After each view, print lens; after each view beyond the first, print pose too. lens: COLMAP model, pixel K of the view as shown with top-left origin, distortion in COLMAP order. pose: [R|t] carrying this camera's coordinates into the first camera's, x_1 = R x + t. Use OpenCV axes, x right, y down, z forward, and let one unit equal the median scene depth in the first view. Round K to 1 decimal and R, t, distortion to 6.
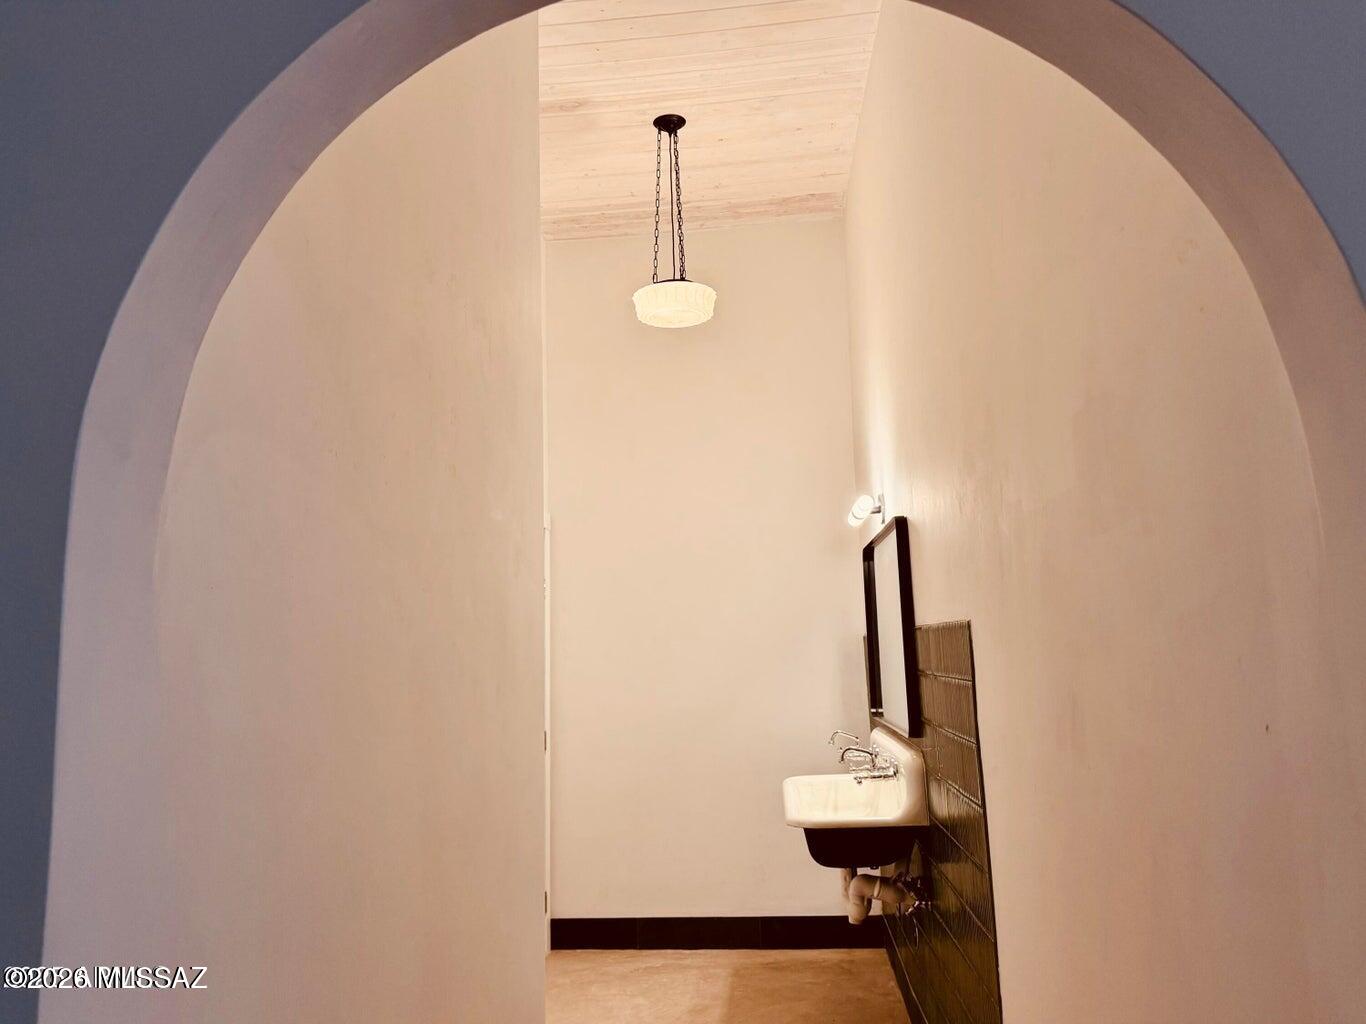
lens RADIAL K [[953.4, 0, 683.0], [0, 953.4, 512.0], [0, 0, 1]] dist [0.079267, -0.000057]
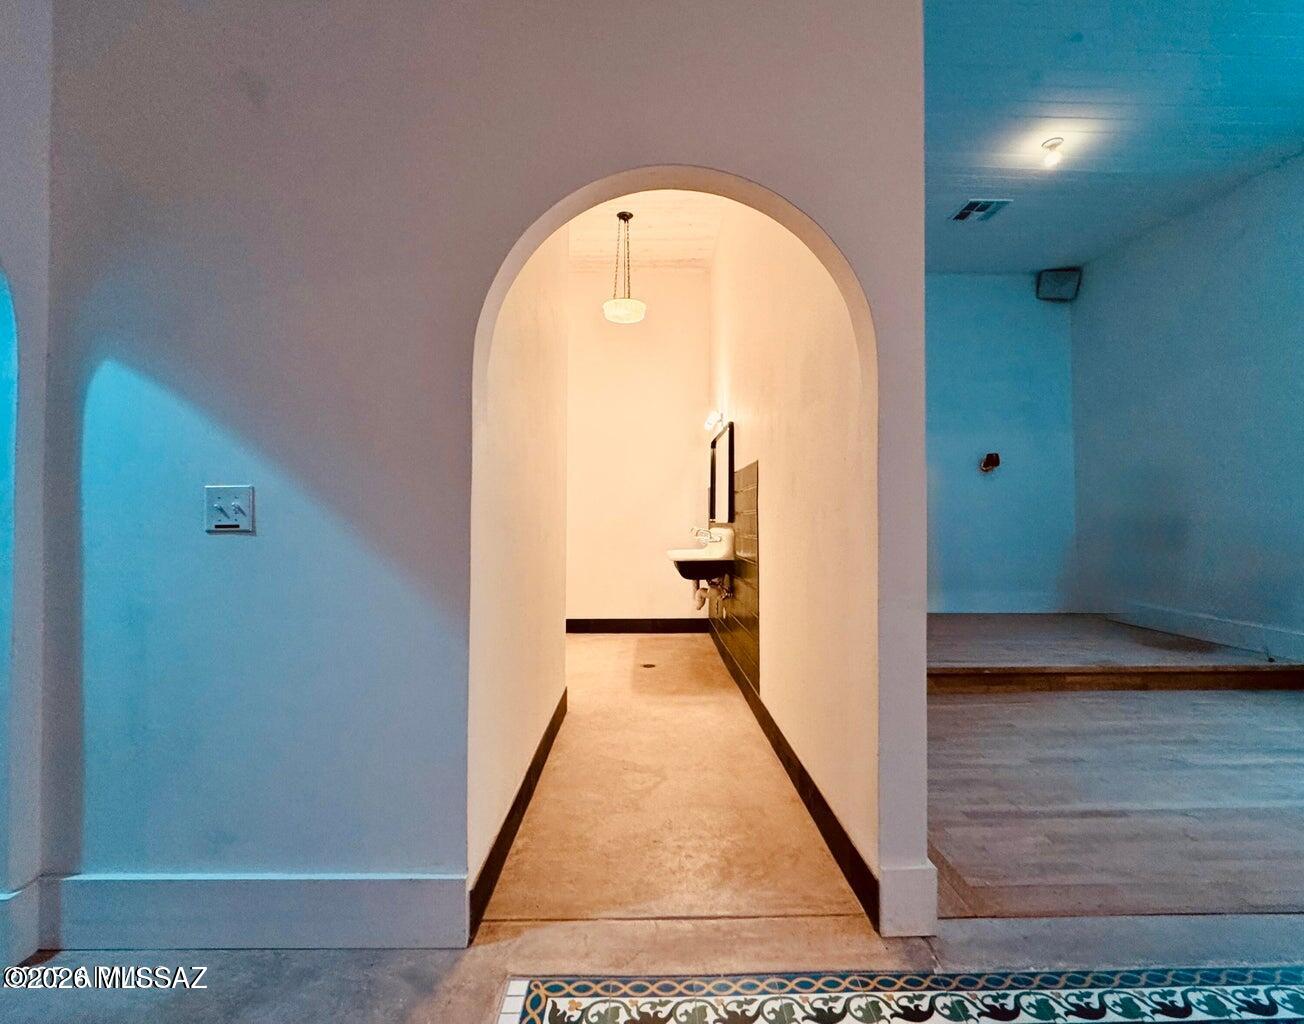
lens RADIAL K [[543.5, 0, 655.4], [0, 543.5, 489.6], [0, 0, 1]] dist [0.000174, 0.000037]
pose [[0.994891, 0.042641, 0.091506, -0.035580], [-0.051143, 0.994382, 0.092673, 0.045491], [-0.087040, -0.096879, 0.991483, -0.160699]]
